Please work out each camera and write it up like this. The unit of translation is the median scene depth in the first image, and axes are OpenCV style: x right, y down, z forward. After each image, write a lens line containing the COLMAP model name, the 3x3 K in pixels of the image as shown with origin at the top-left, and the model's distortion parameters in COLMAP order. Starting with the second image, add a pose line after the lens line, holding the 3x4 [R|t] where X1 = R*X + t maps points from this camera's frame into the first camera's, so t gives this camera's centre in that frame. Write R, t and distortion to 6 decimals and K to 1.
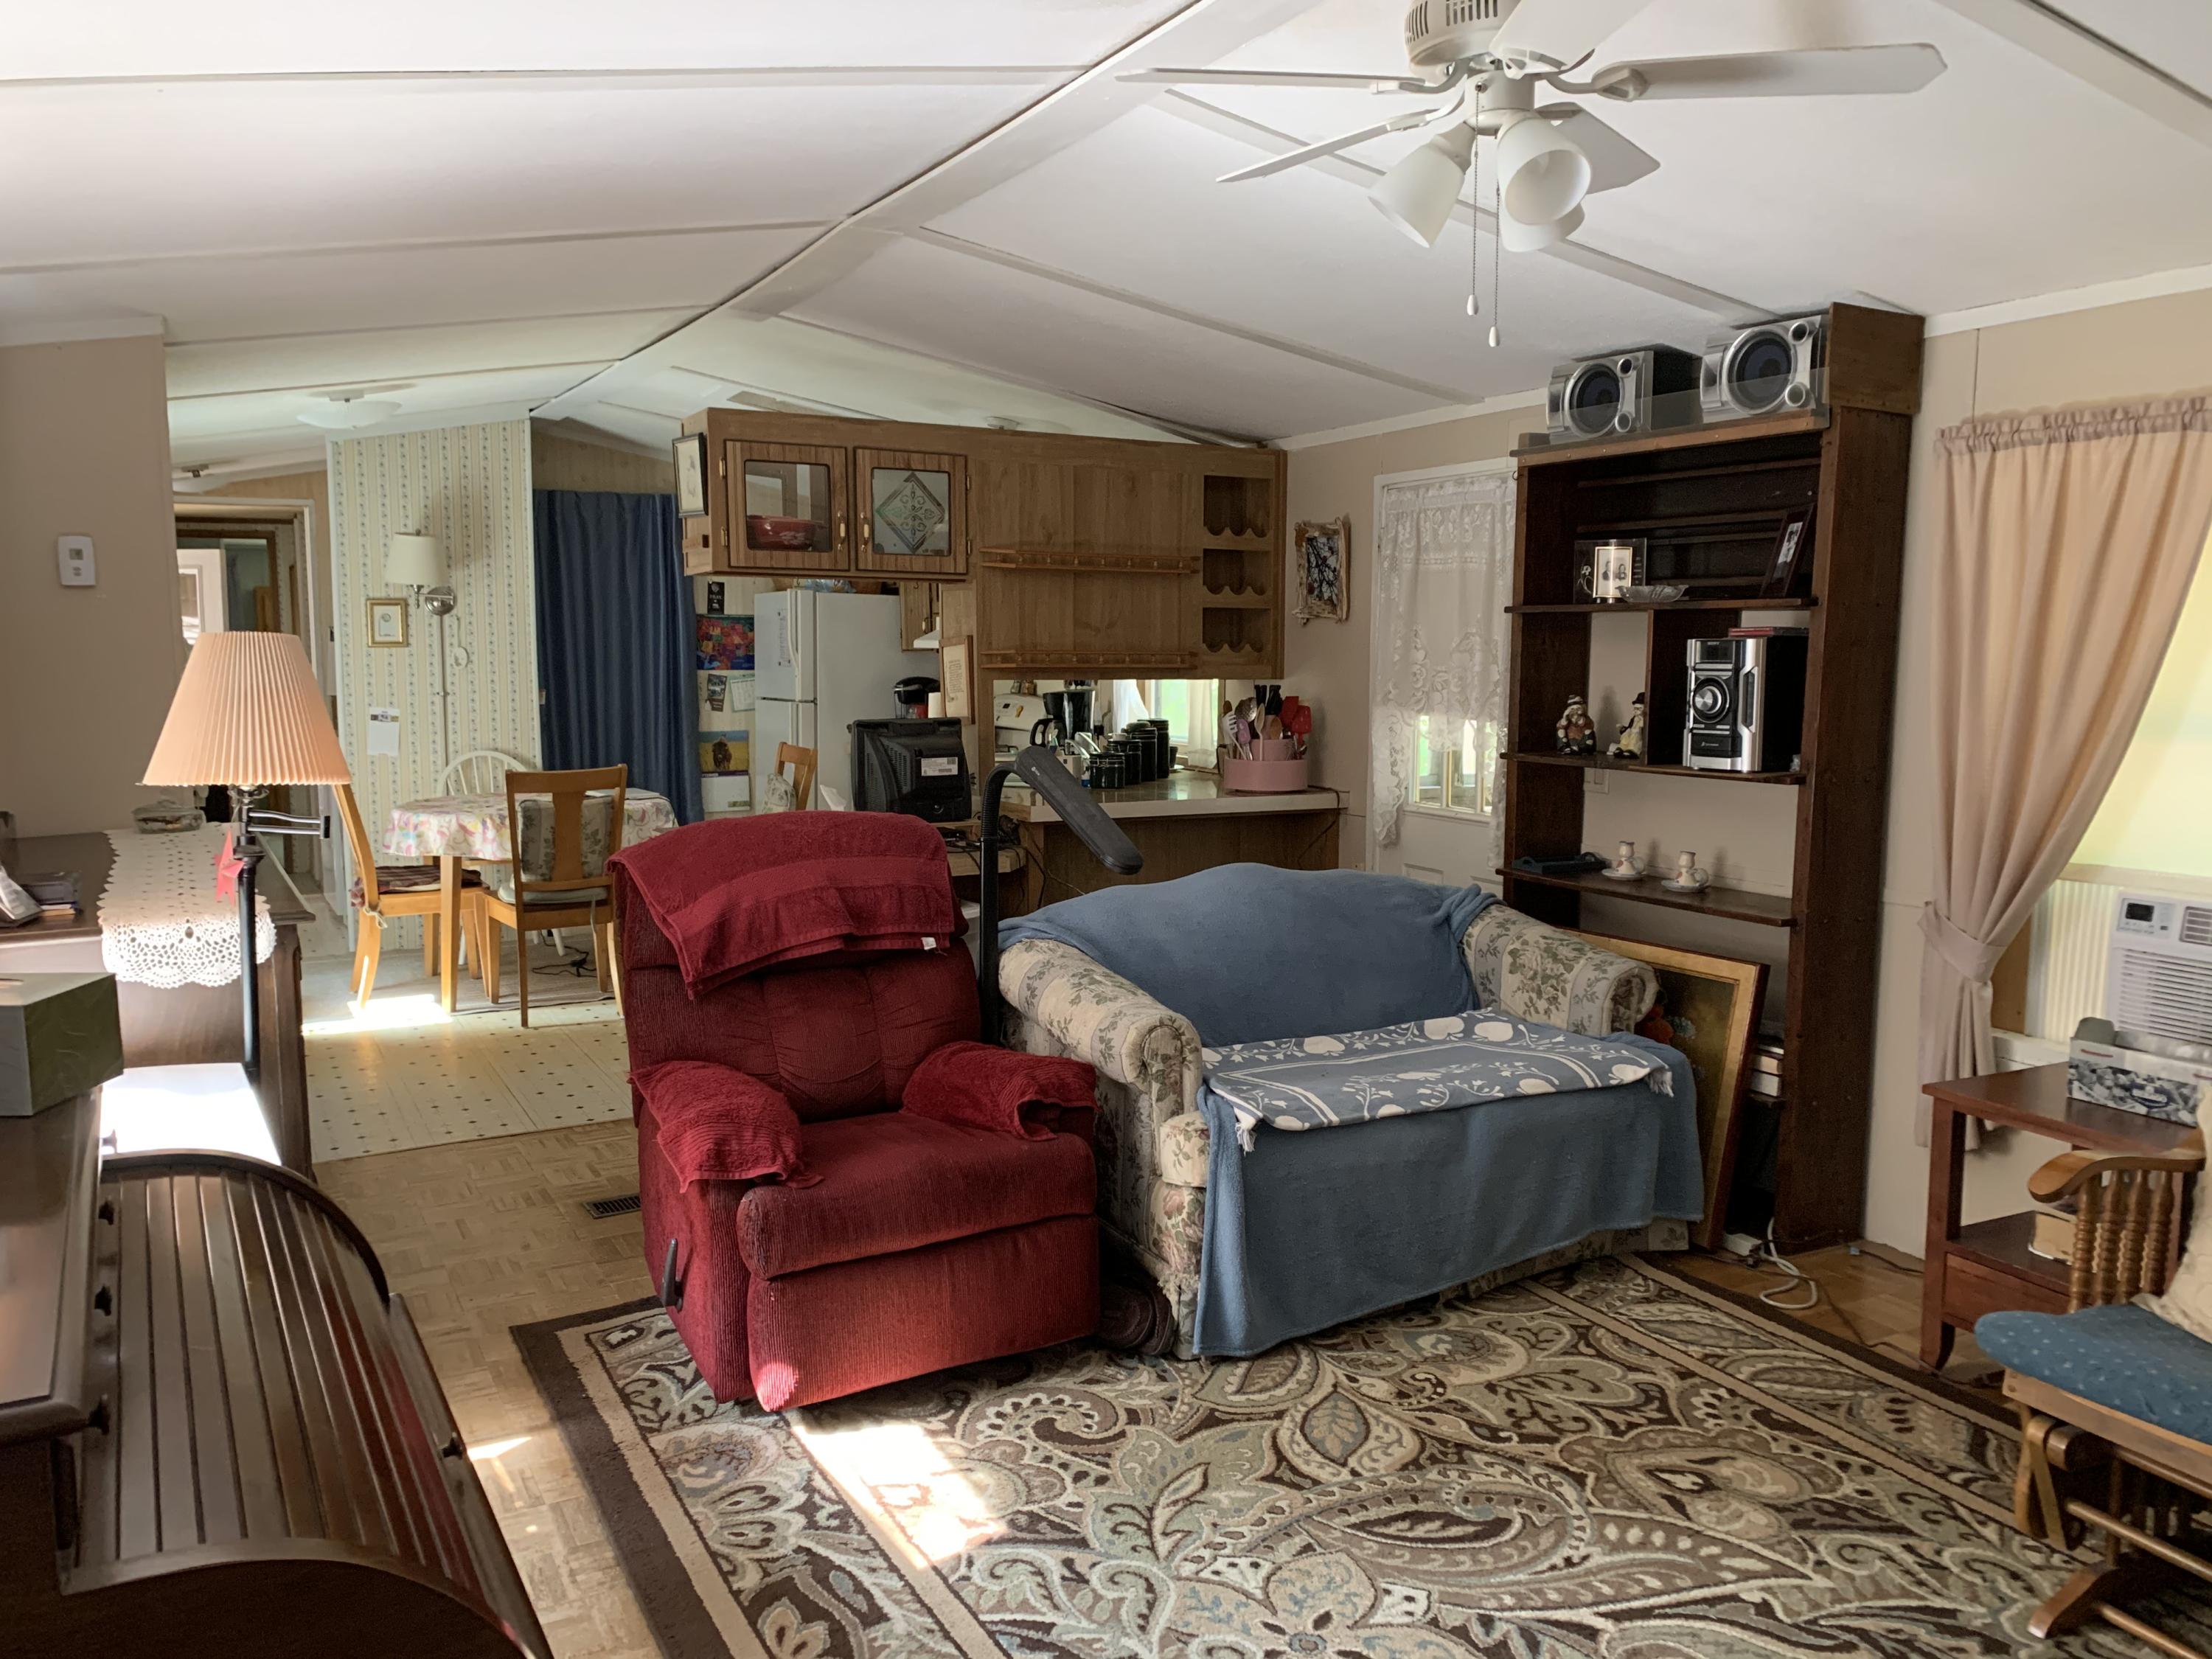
lens RADIAL K [[1682.3, 0, 1106.0], [0, 1682.3, 831.0], [0, 0, 1]] dist [-0.002234, 0.000404]
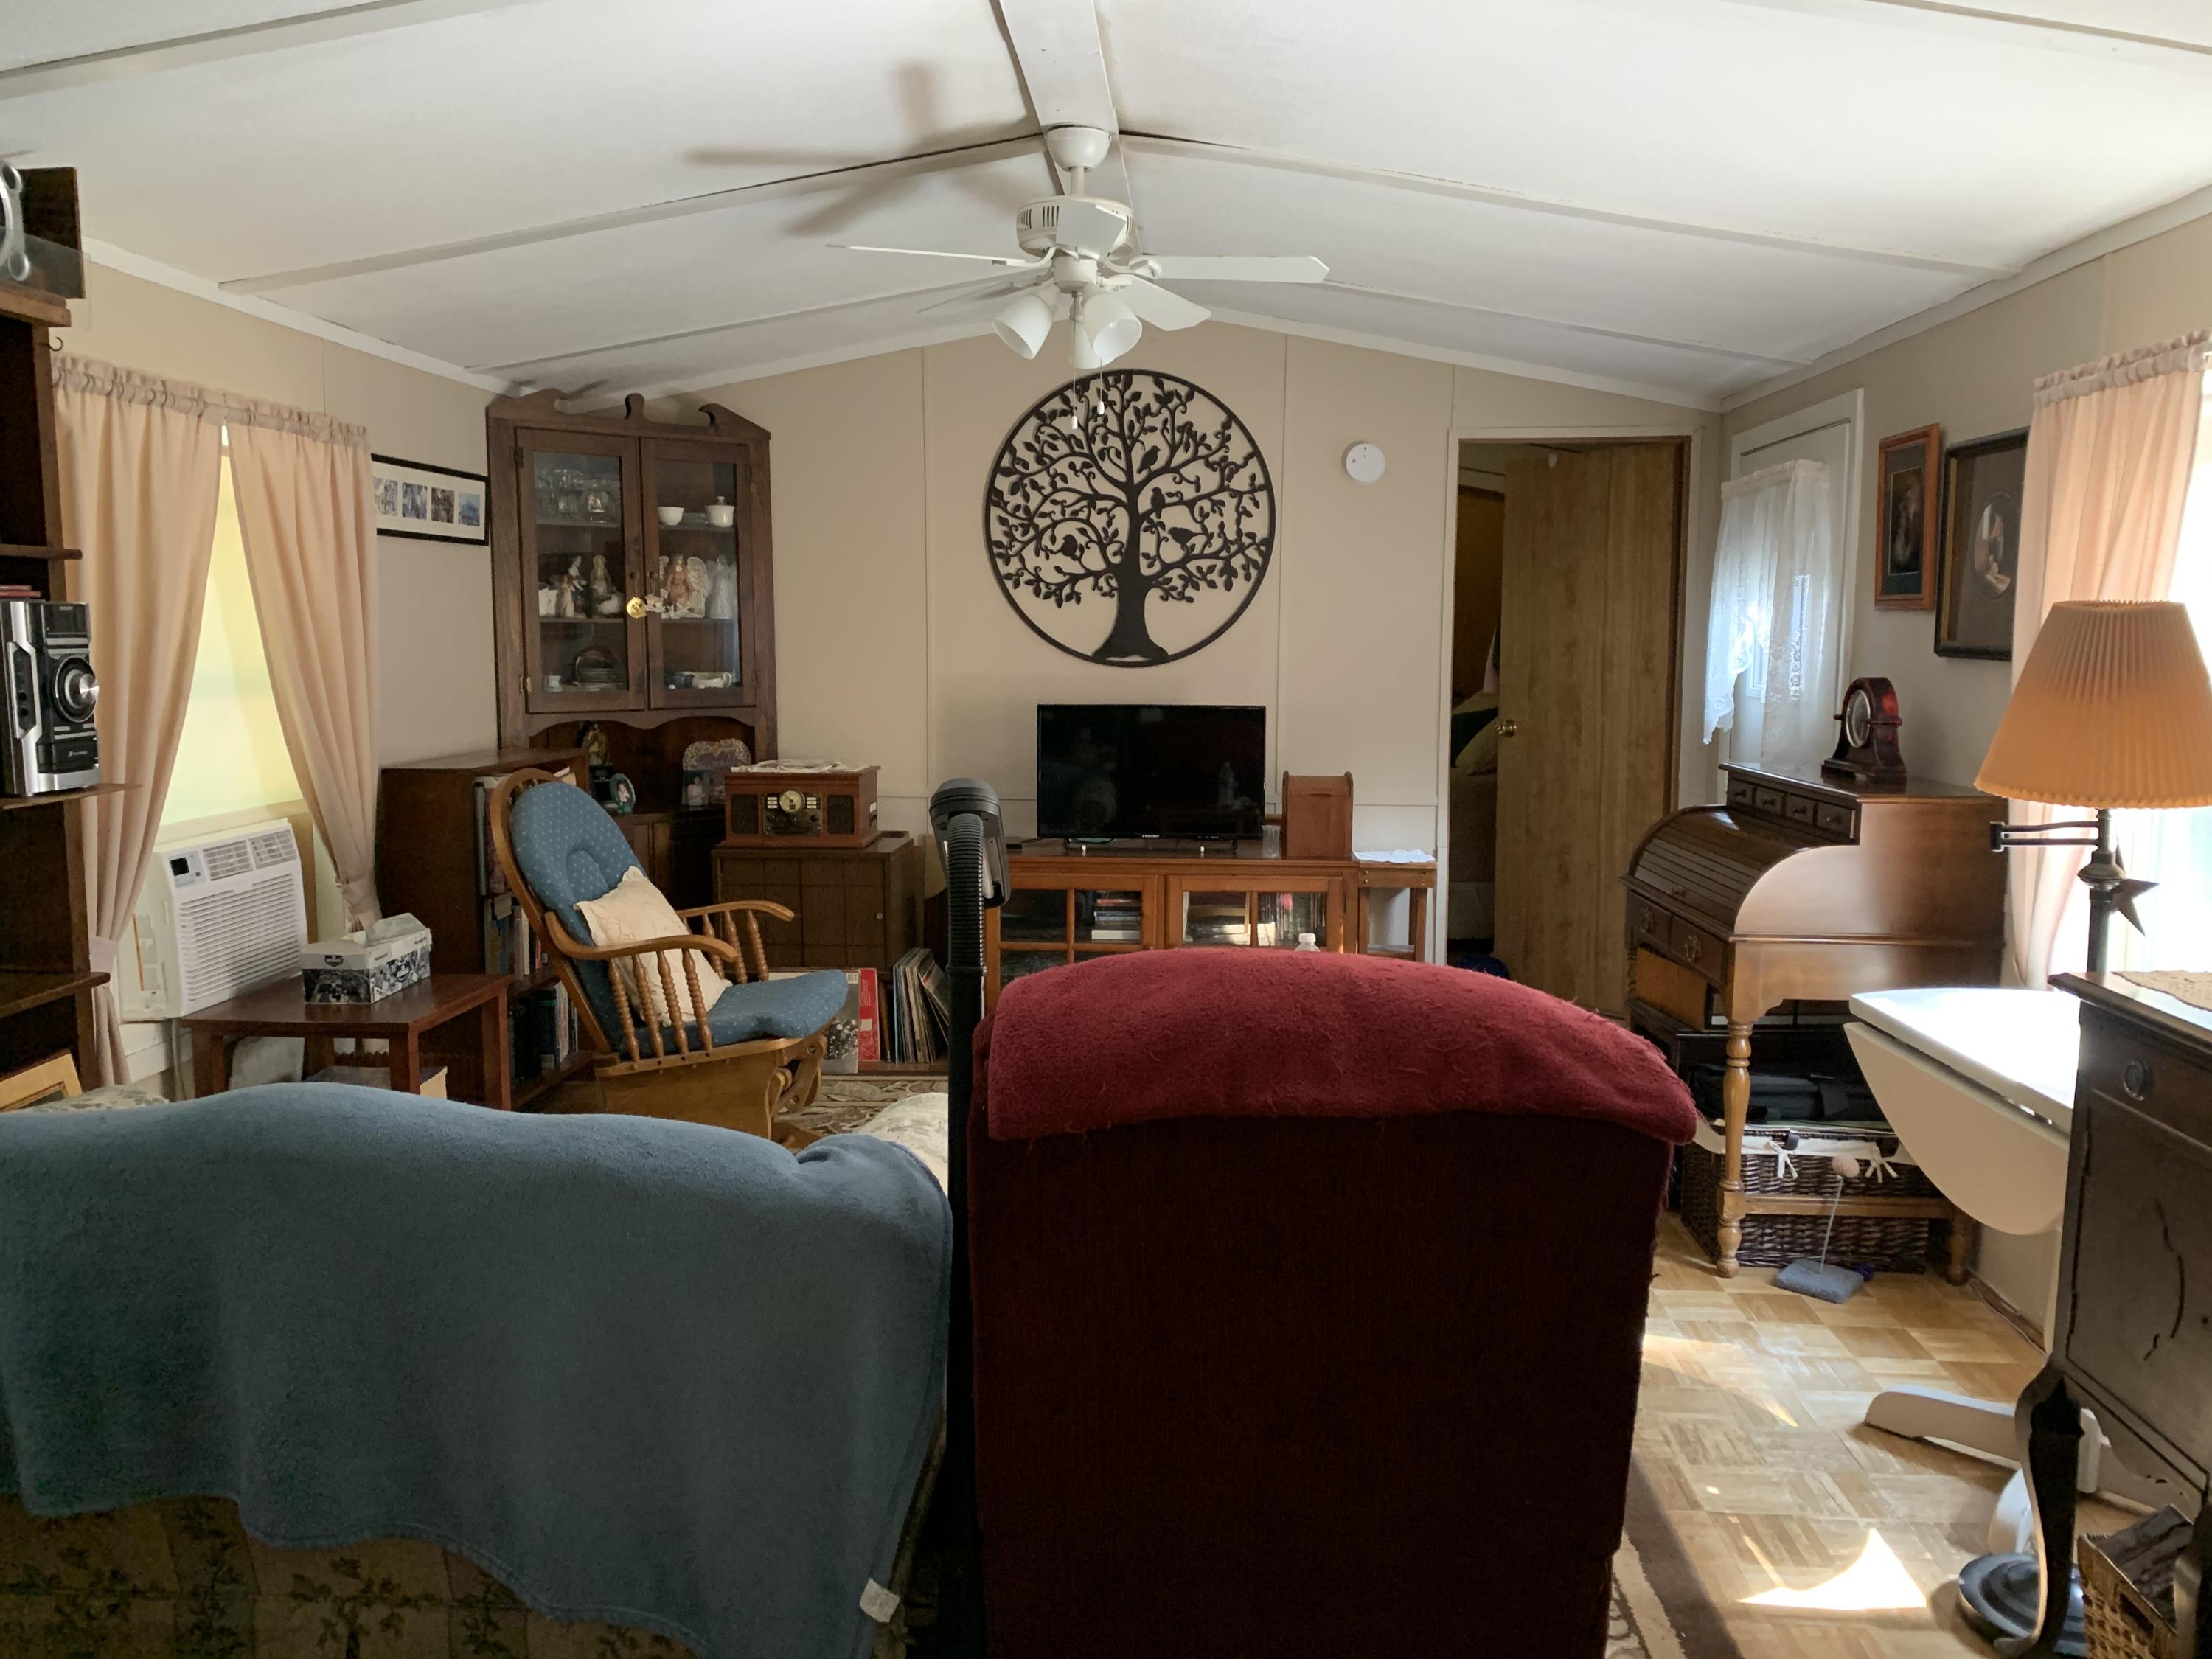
lens RADIAL K [[1682.3, 0, 1100.5], [0, 1682.3, 829.8], [0, 0, 1]] dist [-0.002234, 0.000404]
pose [[-0.835825, -0.069099, 0.544630, -0.439713], [0.062646, 0.973563, 0.219659, -0.170668], [-0.545410, 0.217716, -0.809400, 1.551567]]
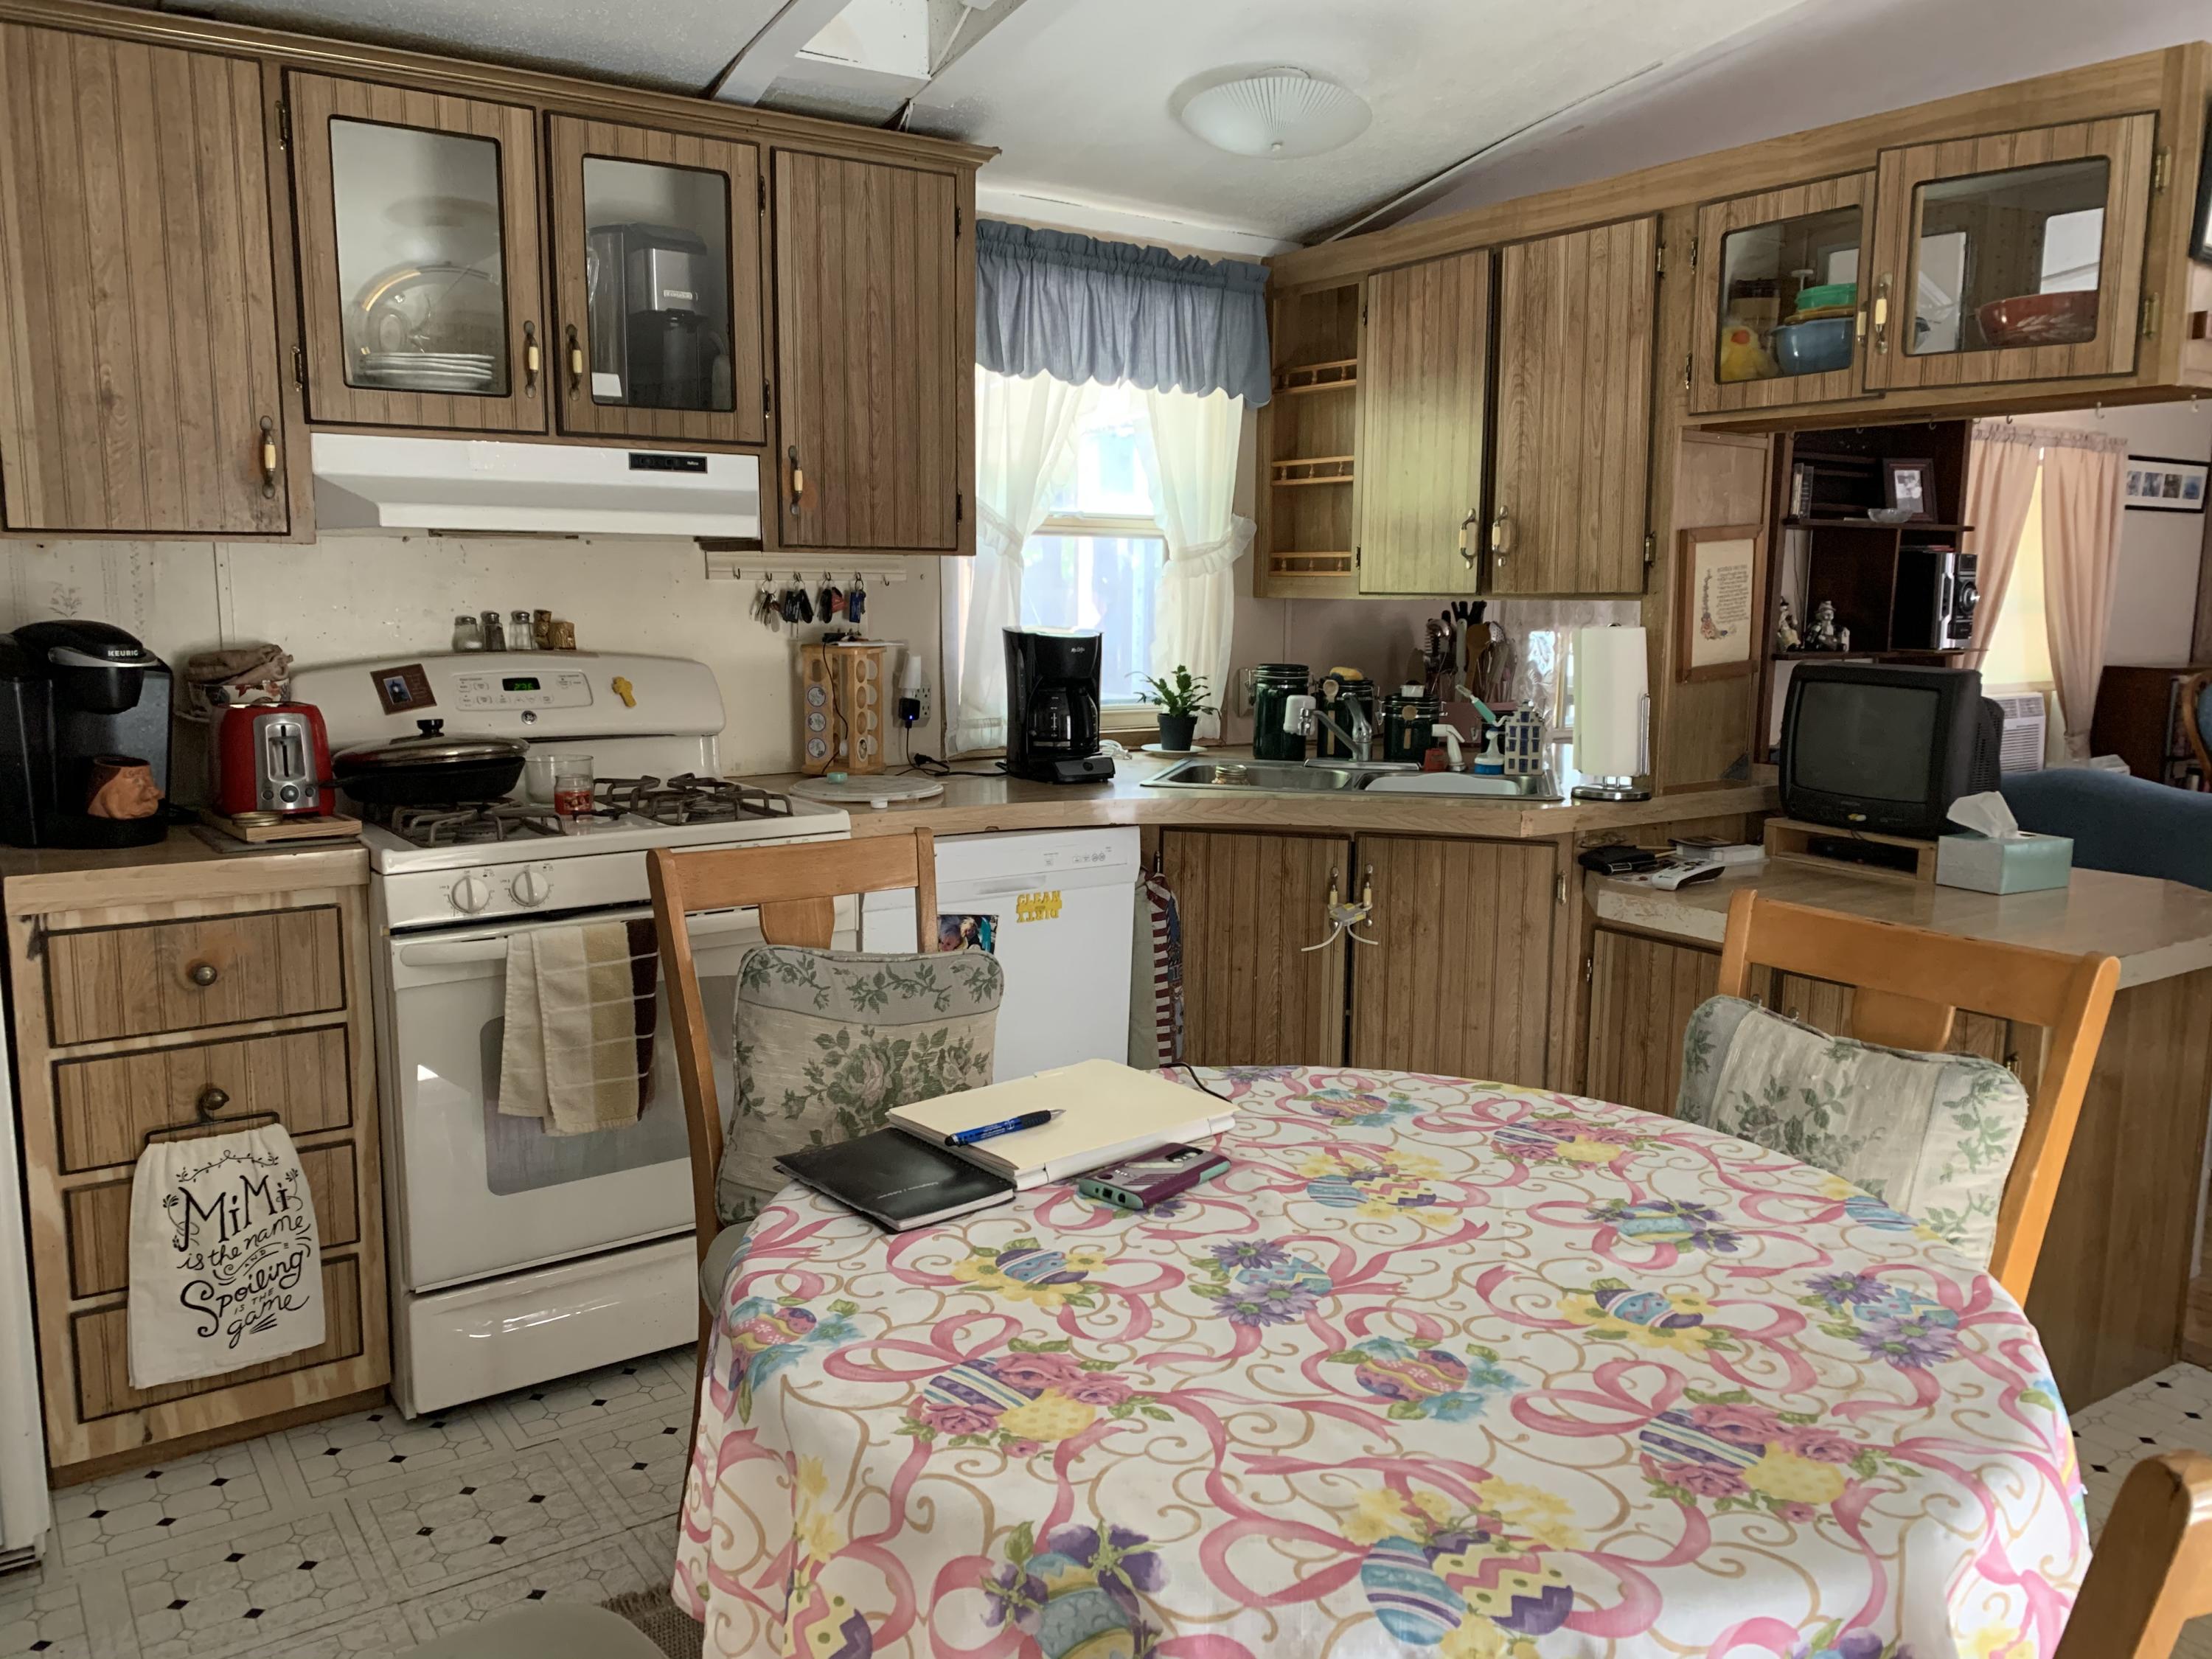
lens RADIAL K [[1682.3, 0, 1101.4], [0, 1682.3, 818.9], [0, 0, 1]] dist [-0.002234, 0.000404]
pose [[-0.084742, -0.147150, 0.985477, -1.129236], [0.106459, 0.982037, 0.155790, -0.220621], [-0.990699, 0.118115, -0.067554, 2.110200]]
